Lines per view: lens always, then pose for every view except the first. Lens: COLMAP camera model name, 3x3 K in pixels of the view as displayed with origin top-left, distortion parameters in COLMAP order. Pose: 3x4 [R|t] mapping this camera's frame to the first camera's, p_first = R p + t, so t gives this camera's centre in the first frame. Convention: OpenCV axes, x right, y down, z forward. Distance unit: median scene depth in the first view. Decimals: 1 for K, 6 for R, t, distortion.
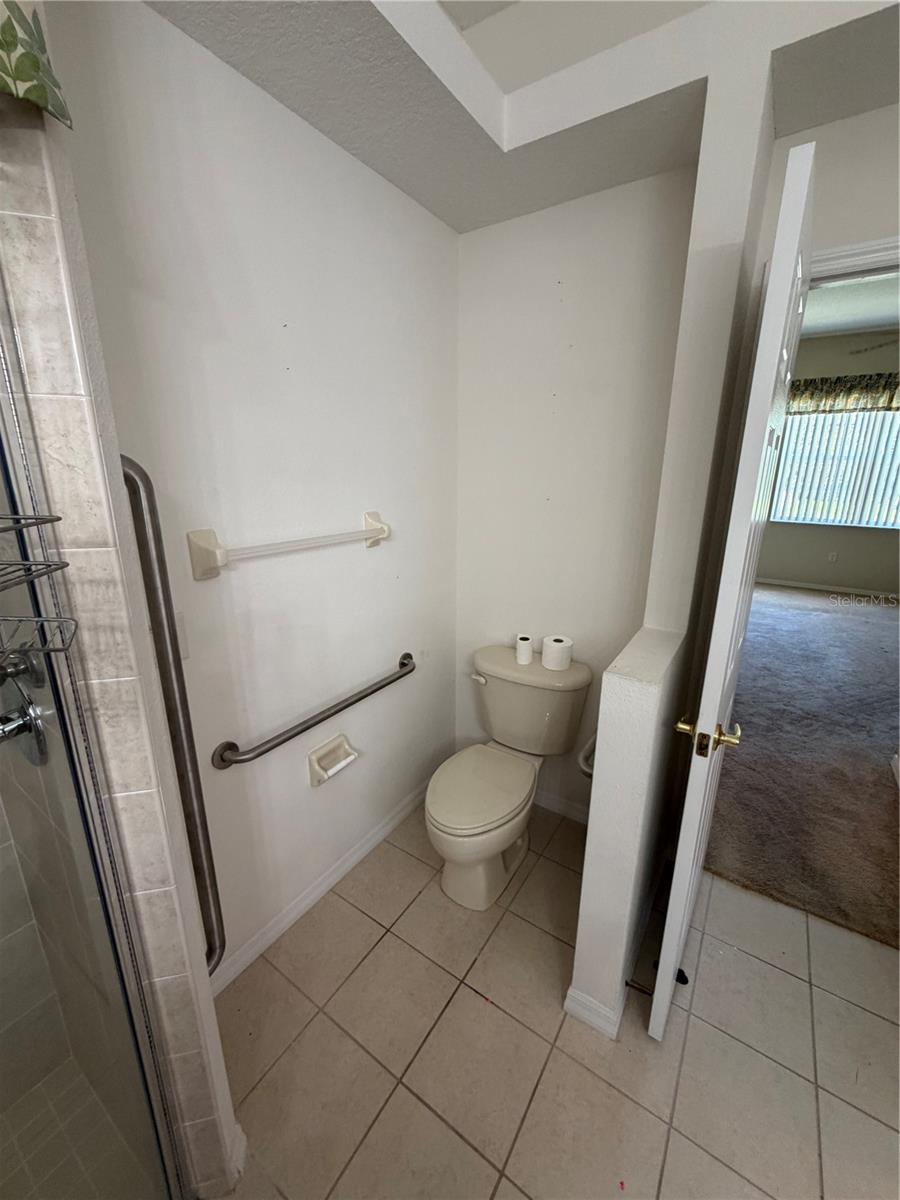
lens RADIAL K [[481.7, 0, 448.5], [0, 481.7, 593.5], [0, 0, 1]] dist [-0.000065, 0.000431]
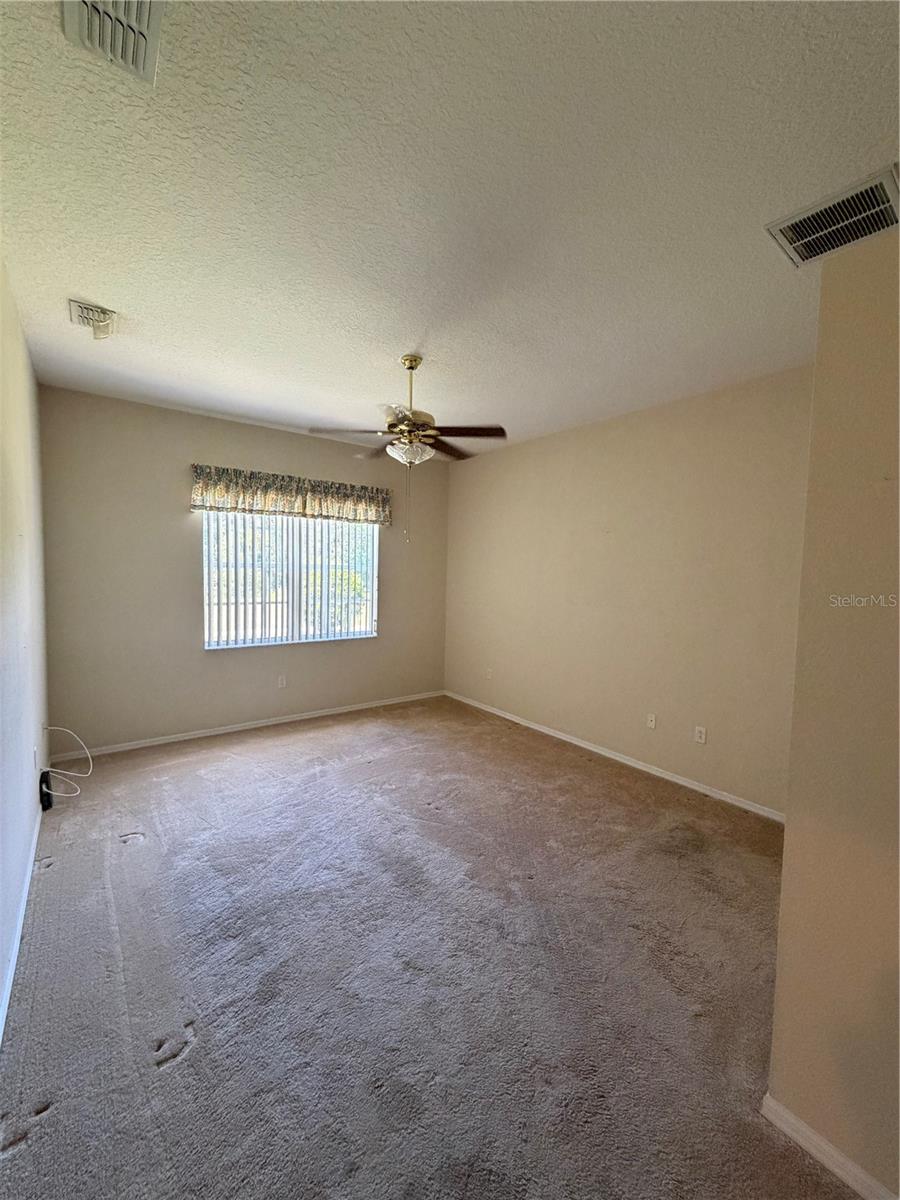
lens RADIAL K [[481.7, 0, 443.0], [0, 481.7, 595.3], [0, 0, 1]] dist [-0.000065, 0.000431]
pose [[0.341355, -0.044851, 0.938864, 0.178579], [0.232014, 0.971973, -0.037923, -0.176214], [-0.910849, 0.230775, 0.342194, 0.606283]]
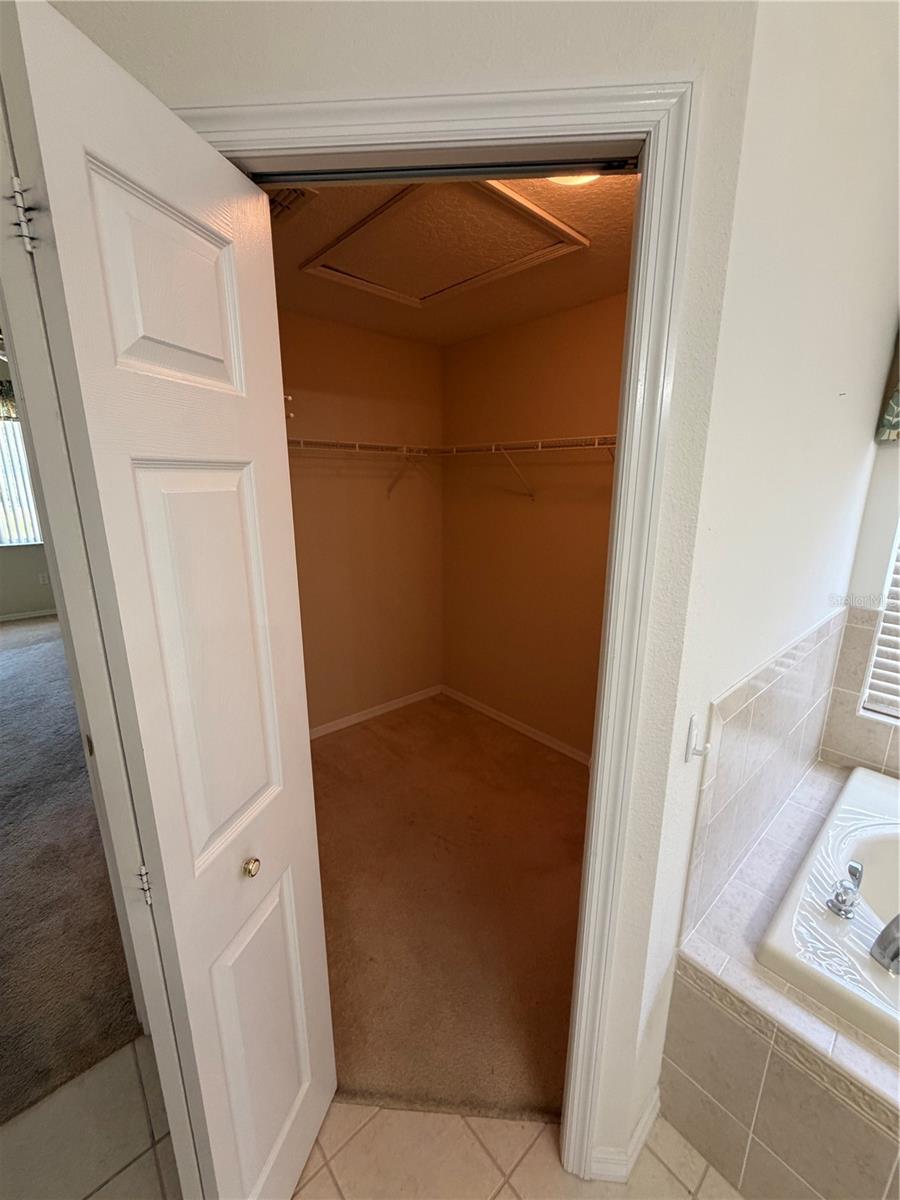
lens RADIAL K [[481.7, 0, 451.4], [0, 481.7, 595.5], [0, 0, 1]] dist [-0.000065, 0.000431]
pose [[0.252207, -0.236284, 0.938382, 0.177856], [0.253026, 0.952096, 0.171732, -0.008046], [-0.934007, 0.194123, 0.299912, 0.010883]]
